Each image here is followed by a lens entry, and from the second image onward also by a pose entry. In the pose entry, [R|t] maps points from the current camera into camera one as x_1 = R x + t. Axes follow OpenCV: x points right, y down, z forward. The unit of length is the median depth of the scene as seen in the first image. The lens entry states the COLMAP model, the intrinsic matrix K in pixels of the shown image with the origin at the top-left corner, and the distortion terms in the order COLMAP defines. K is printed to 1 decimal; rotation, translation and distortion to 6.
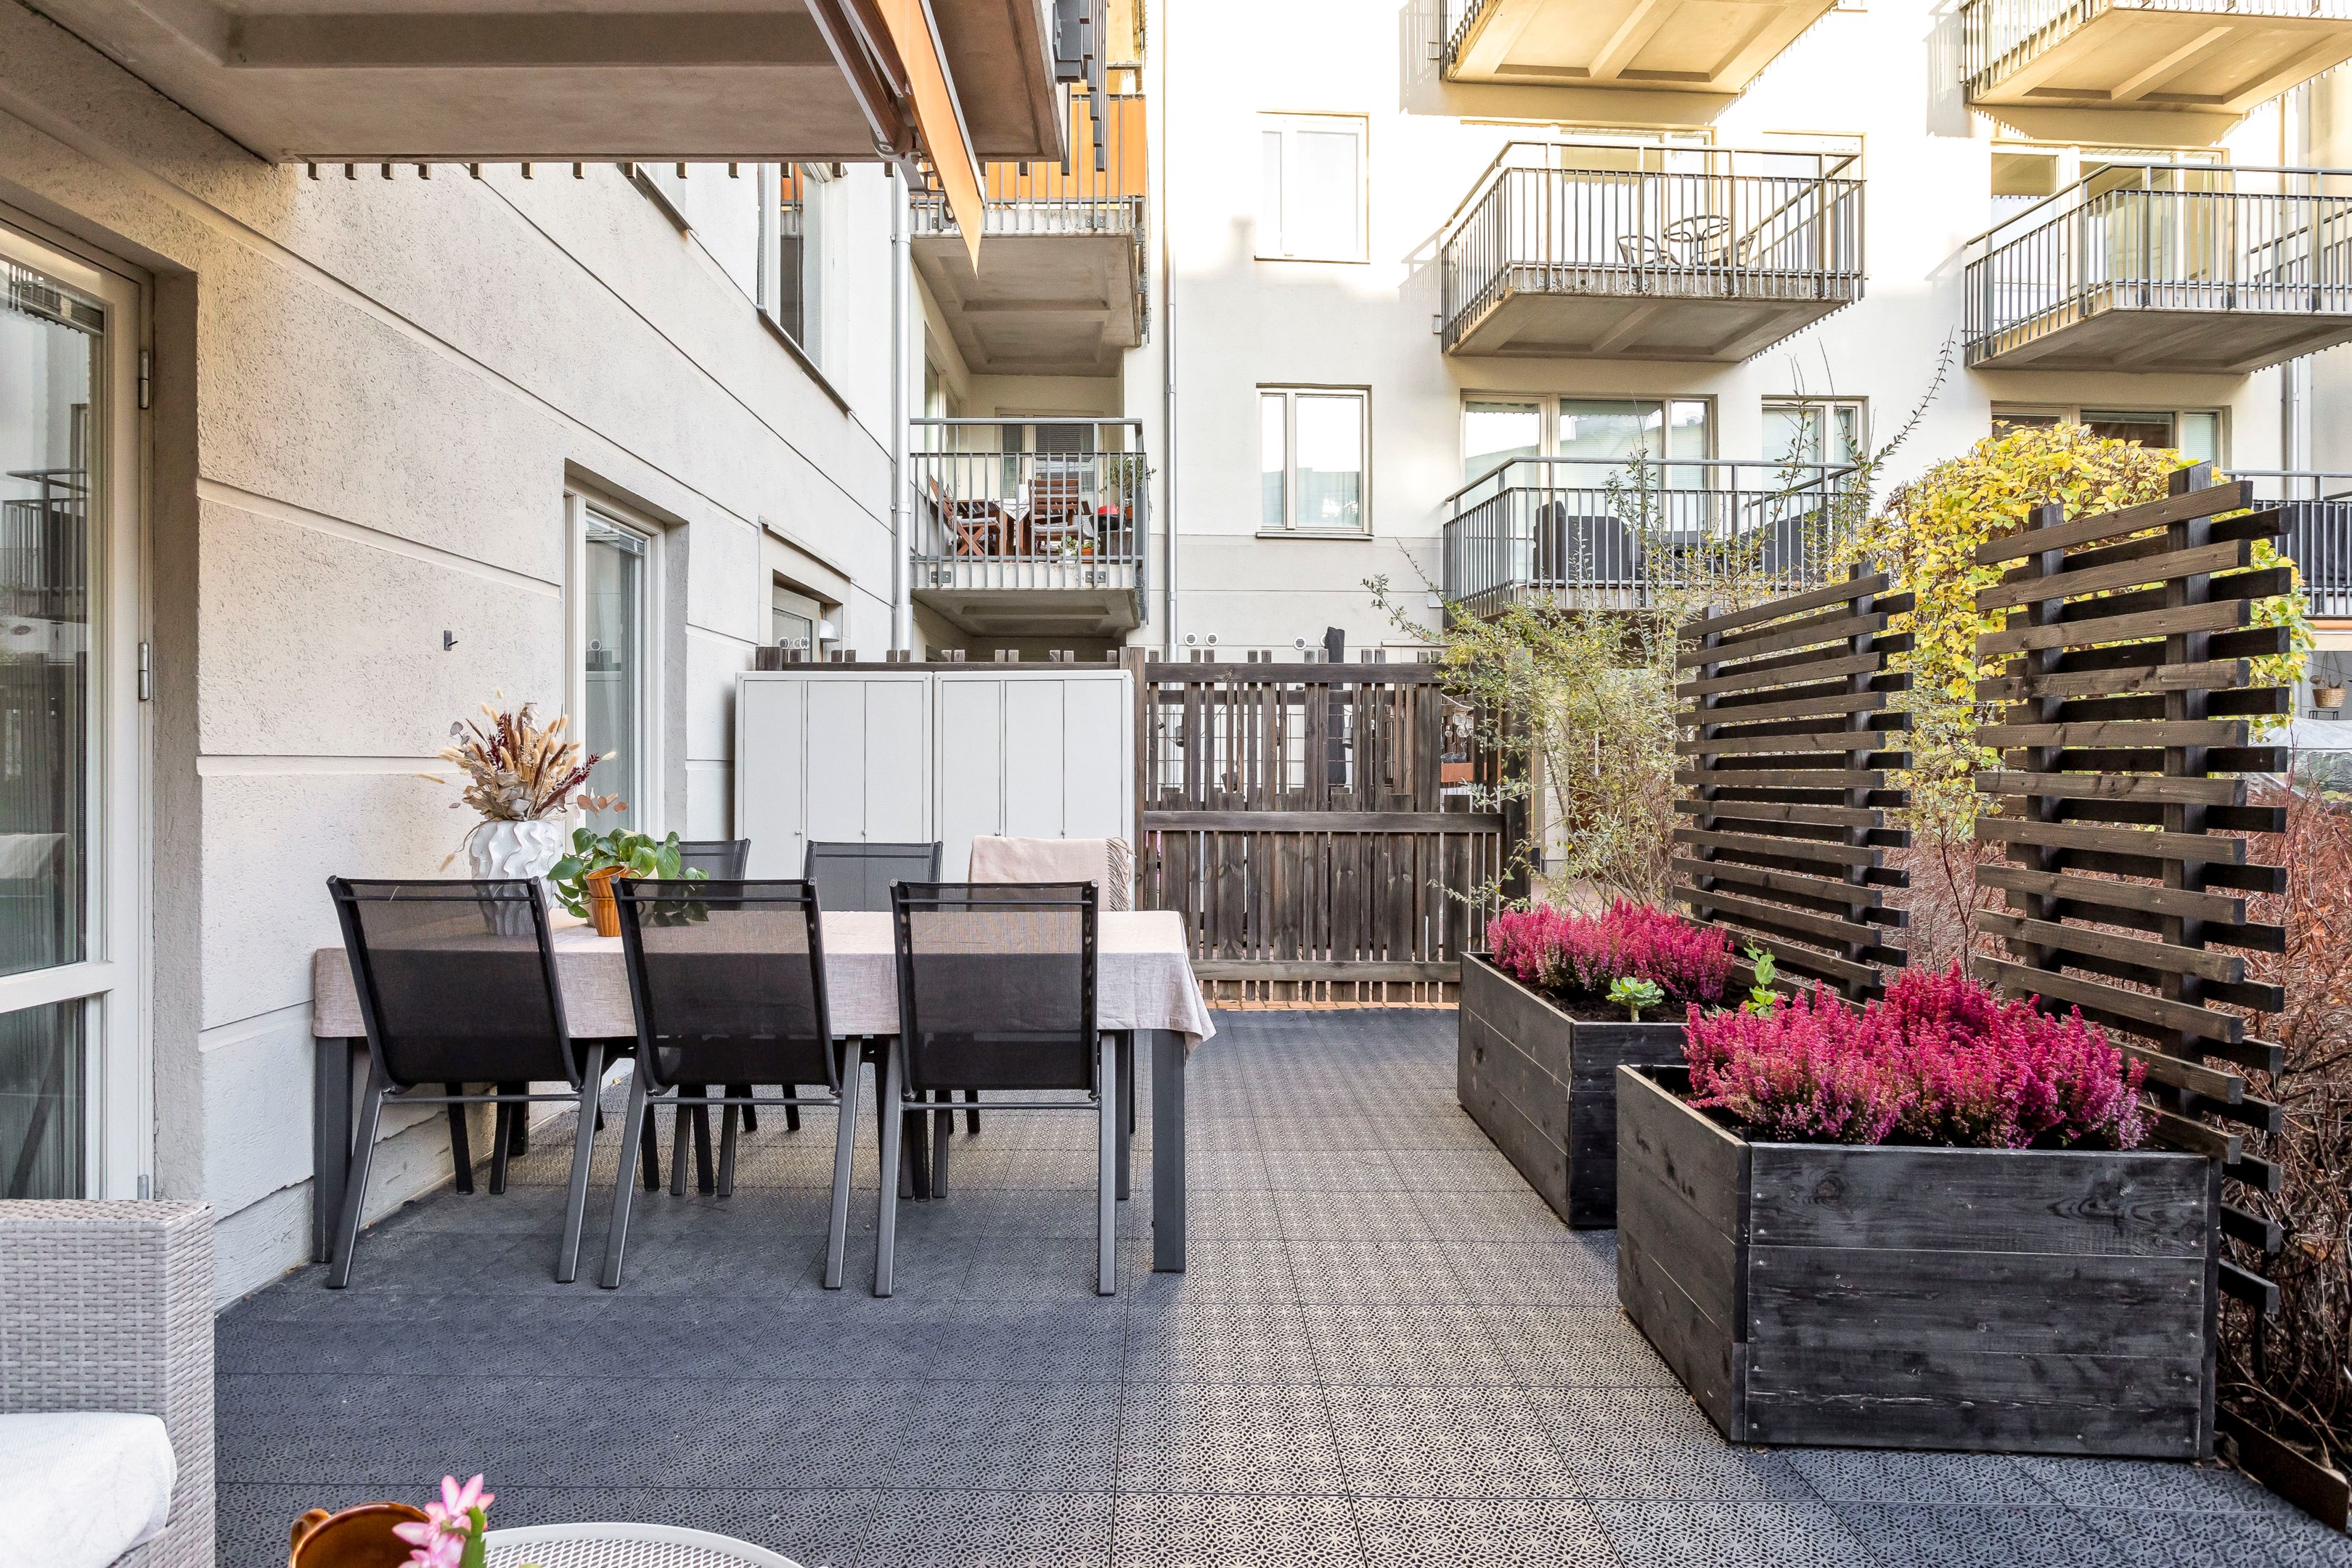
lens RADIAL K [[1346.5, 0, 1176.0], [0, 1346.5, 784.0], [0, 0, 1]] dist [0.003709, 0.002039]
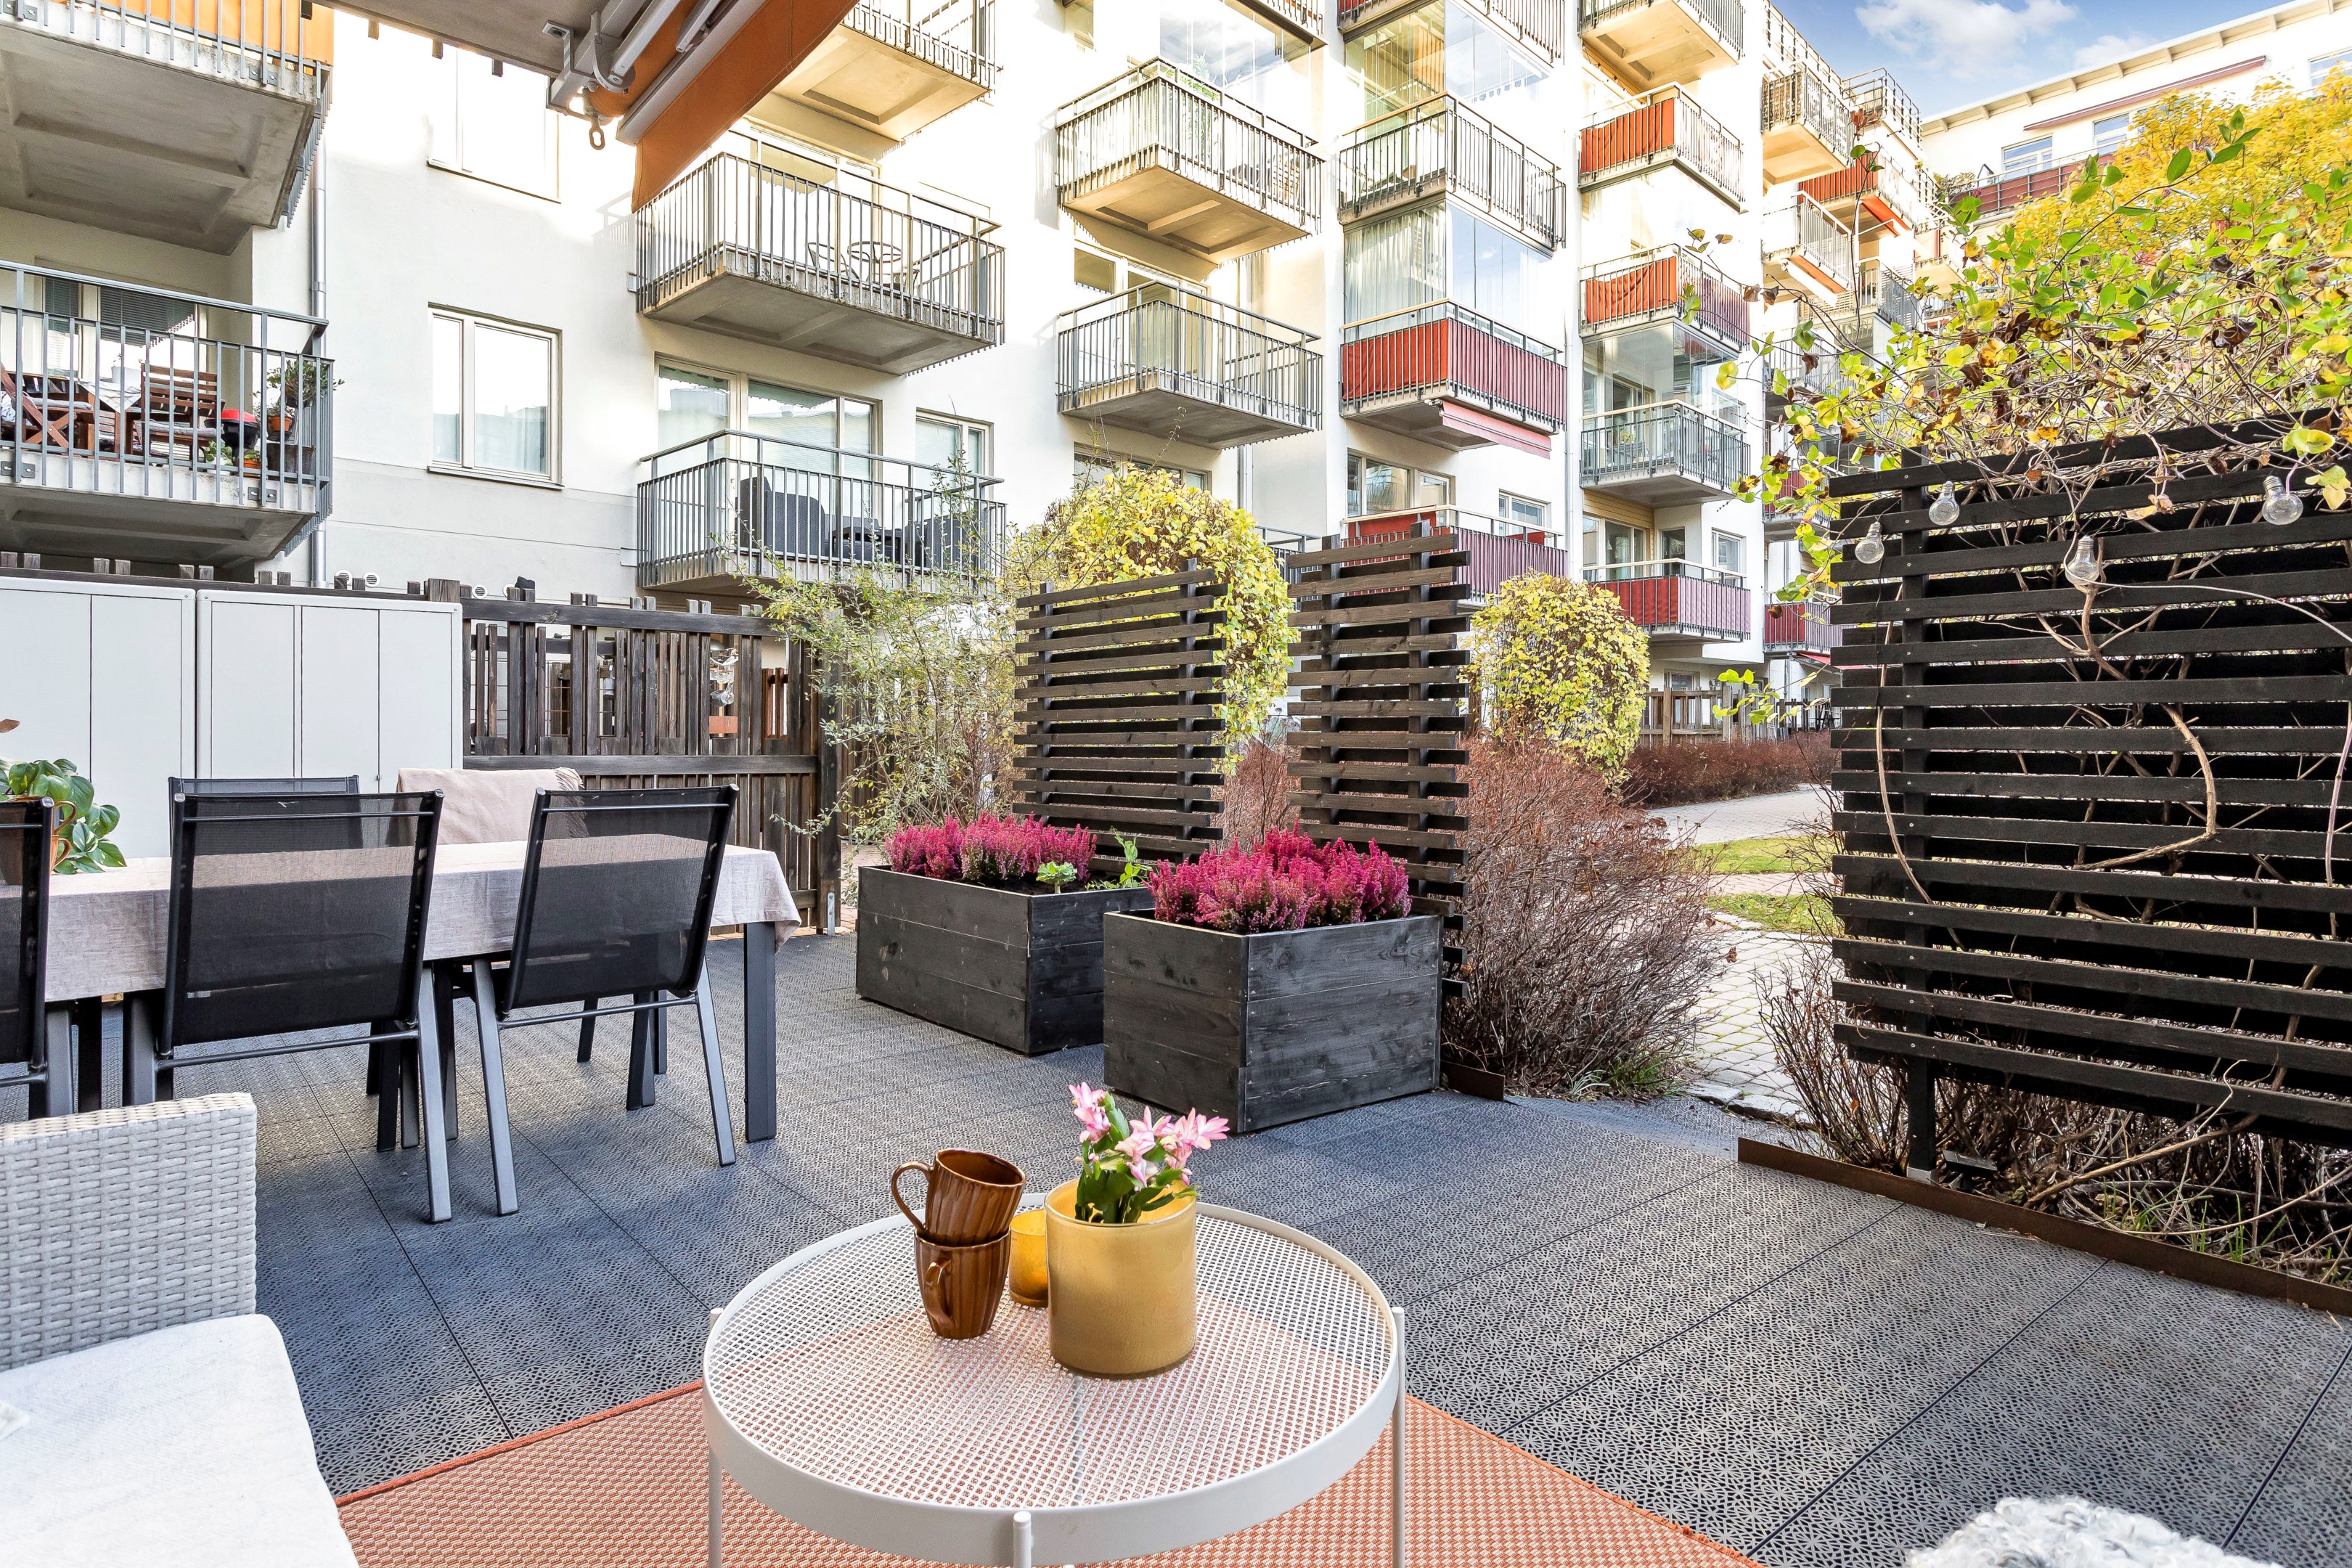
lens RADIAL K [[1361.4, 0, 1176.0], [0, 1361.4, 784.0], [0, 0, 1]] dist [0.000564, 0.010195]
pose [[0.745321, -0.020138, 0.666402, -0.201443], [0.012146, 0.999788, 0.016628, 0.021109], [-0.666595, -0.004300, 0.745408, -0.028643]]
